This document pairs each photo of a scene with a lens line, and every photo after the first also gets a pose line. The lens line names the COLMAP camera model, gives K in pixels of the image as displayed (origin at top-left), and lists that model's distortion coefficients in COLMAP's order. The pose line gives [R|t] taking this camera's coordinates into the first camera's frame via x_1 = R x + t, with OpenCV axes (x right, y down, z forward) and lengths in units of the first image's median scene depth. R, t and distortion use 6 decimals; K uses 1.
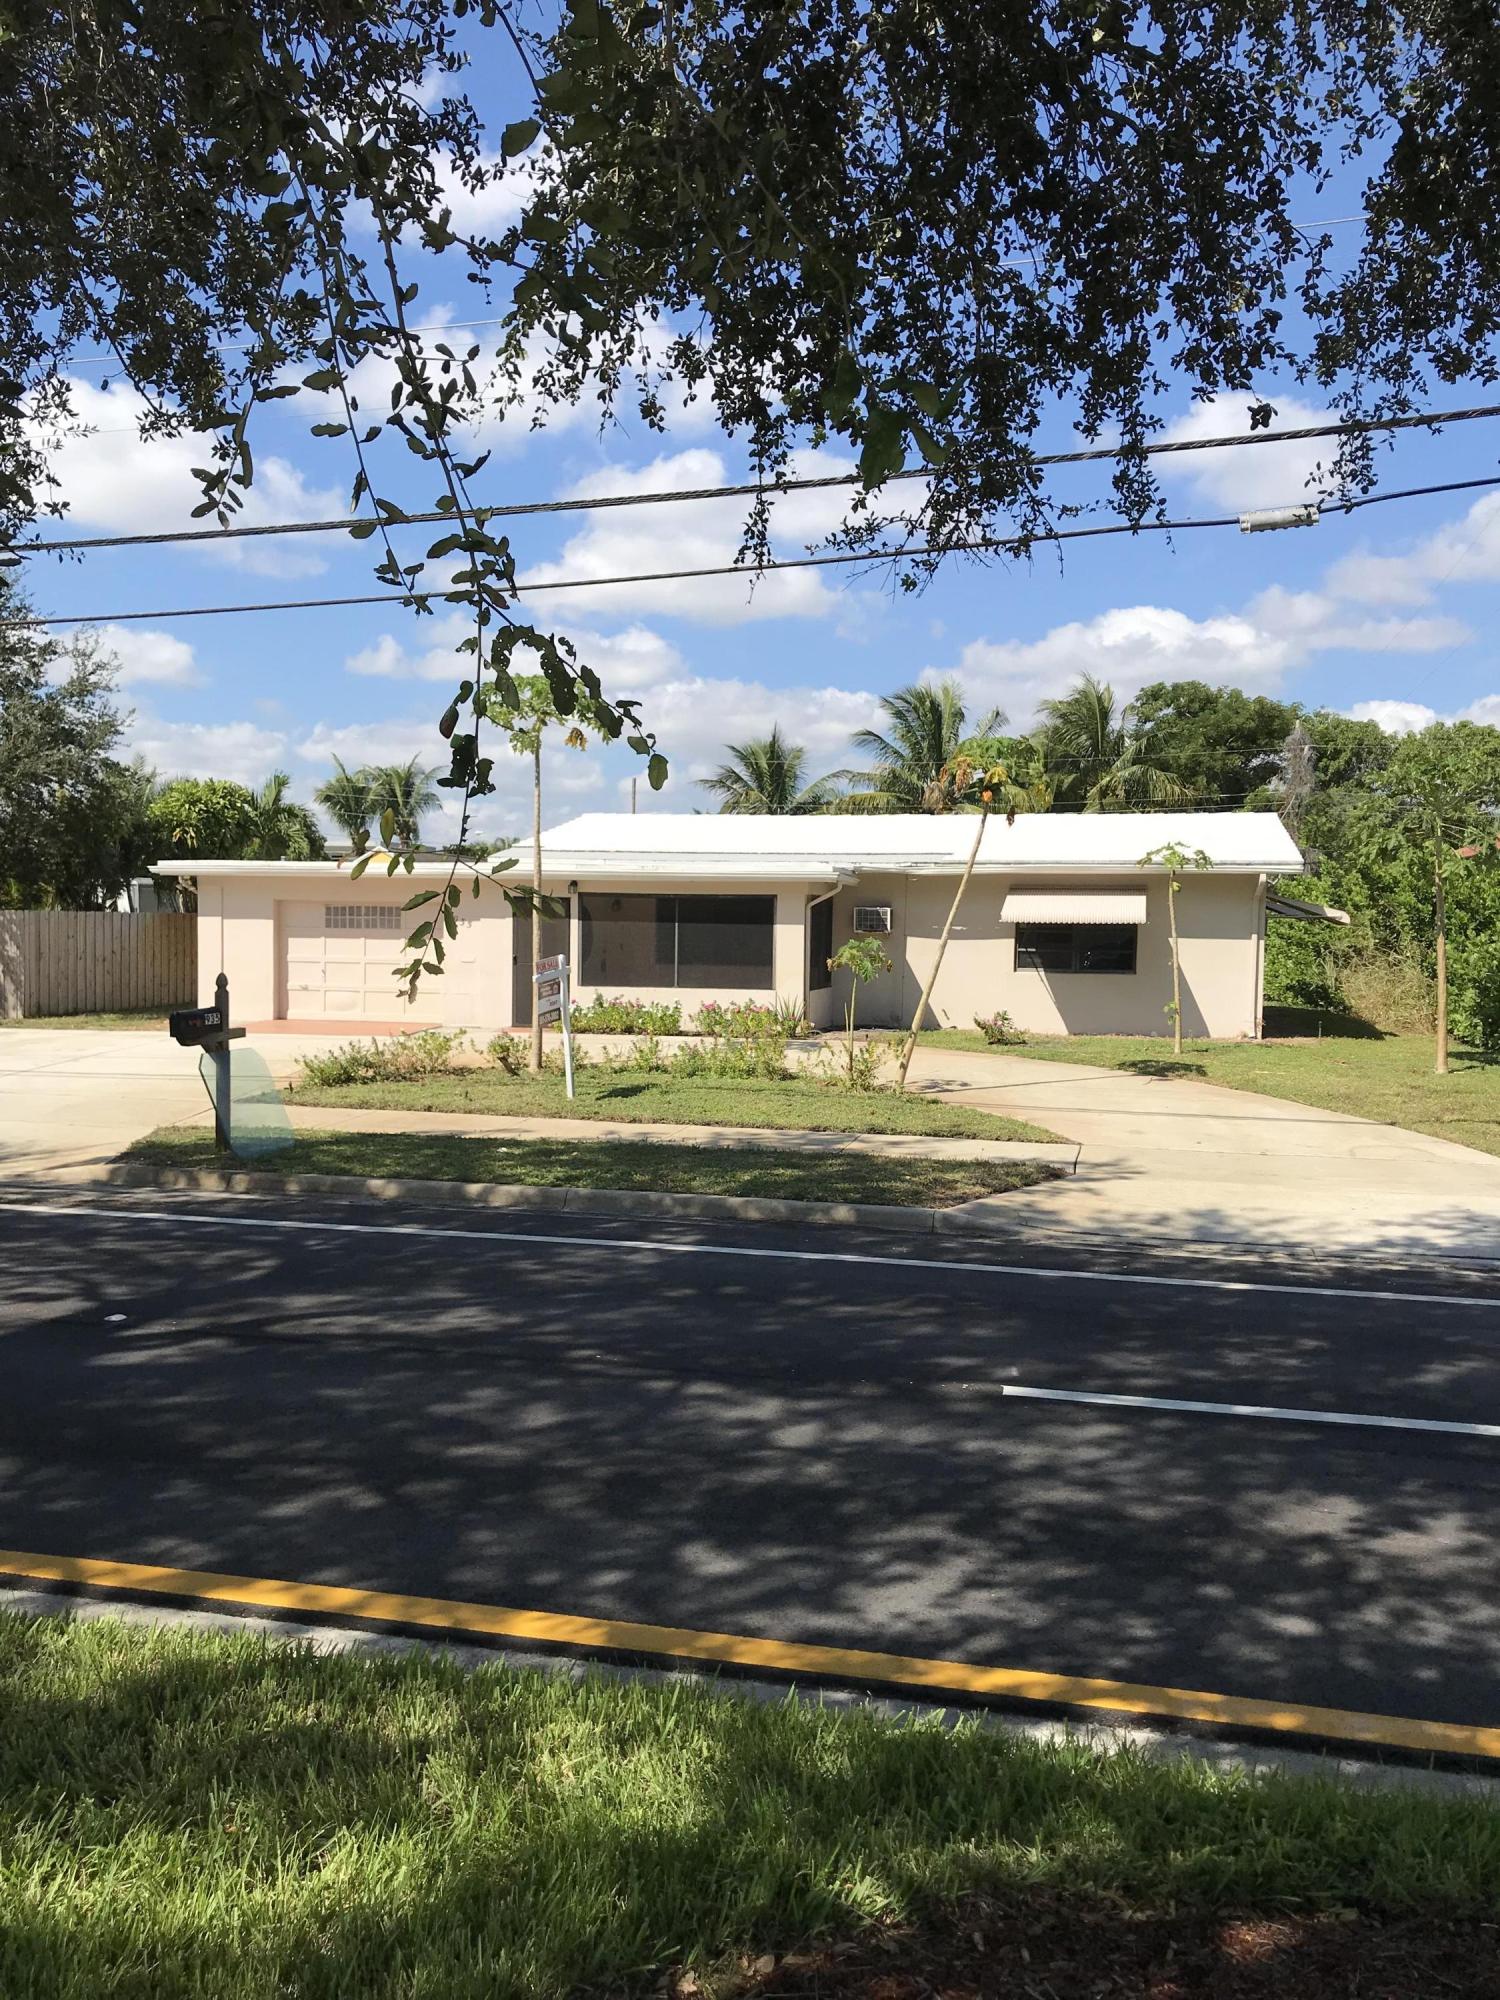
lens RADIAL K [[1642.3, 0, 749.2], [0, 1642.3, 993.4], [0, 0, 1]] dist [0.101755, -0.000845]
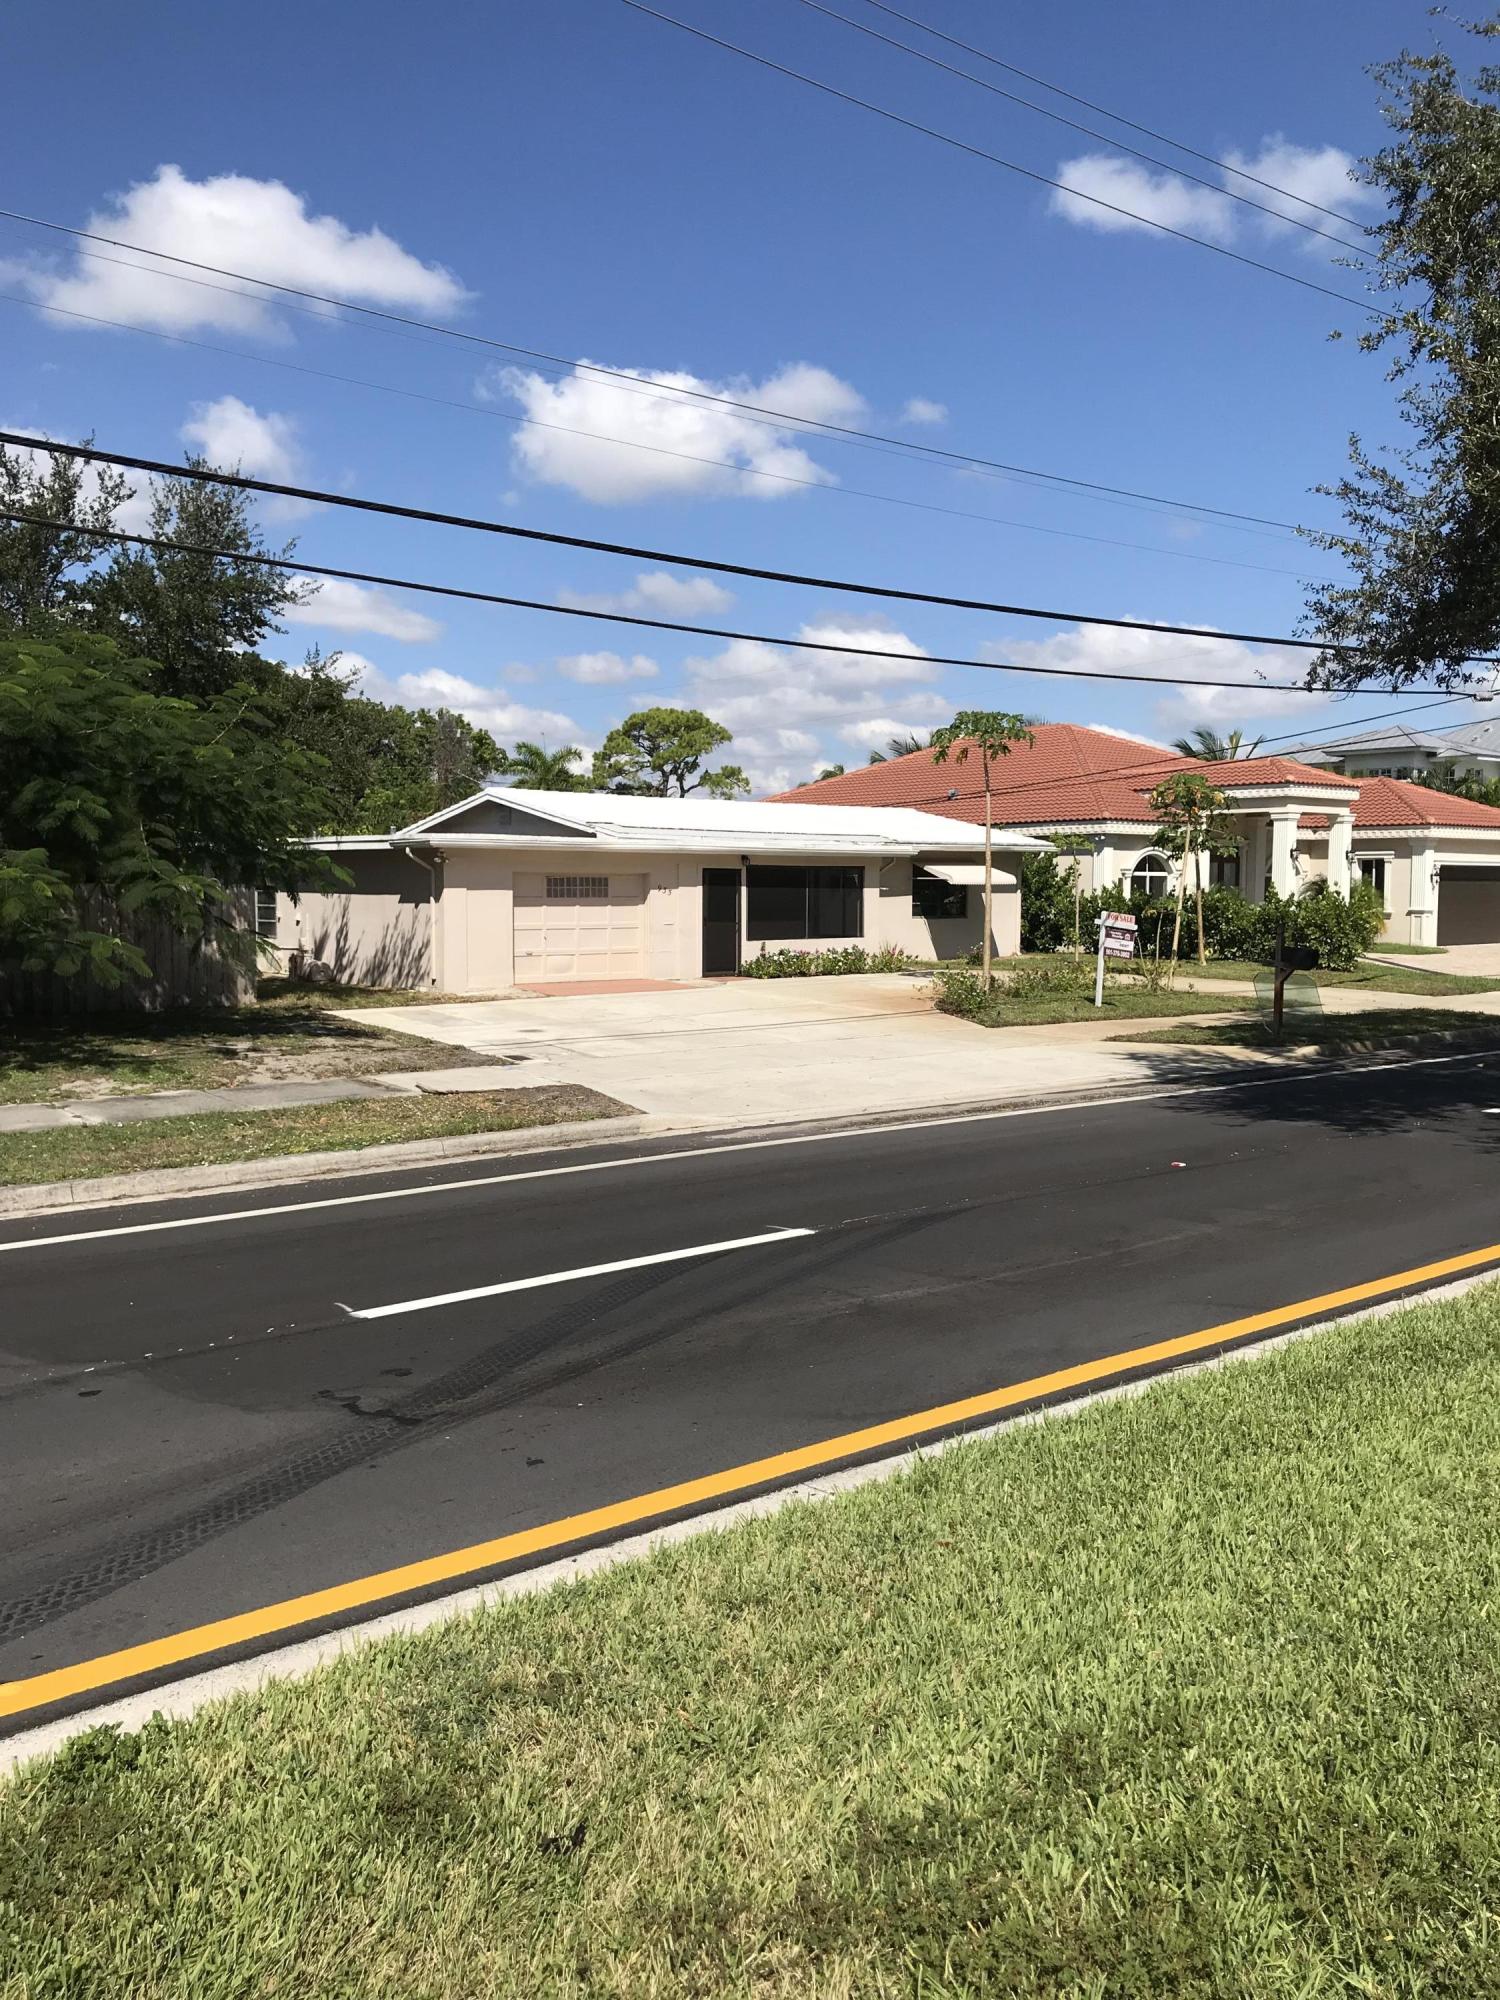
lens RADIAL K [[1642.3, 0, 749.2], [0, 1642.3, 993.4], [0, 0, 1]] dist [0.101755, -0.000845]
pose [[0.600980, -0.066031, 0.796532, -1.089182], [0.040510, 0.997817, 0.052153, -0.029285], [-0.798237, 0.000924, 0.602343, 0.254005]]
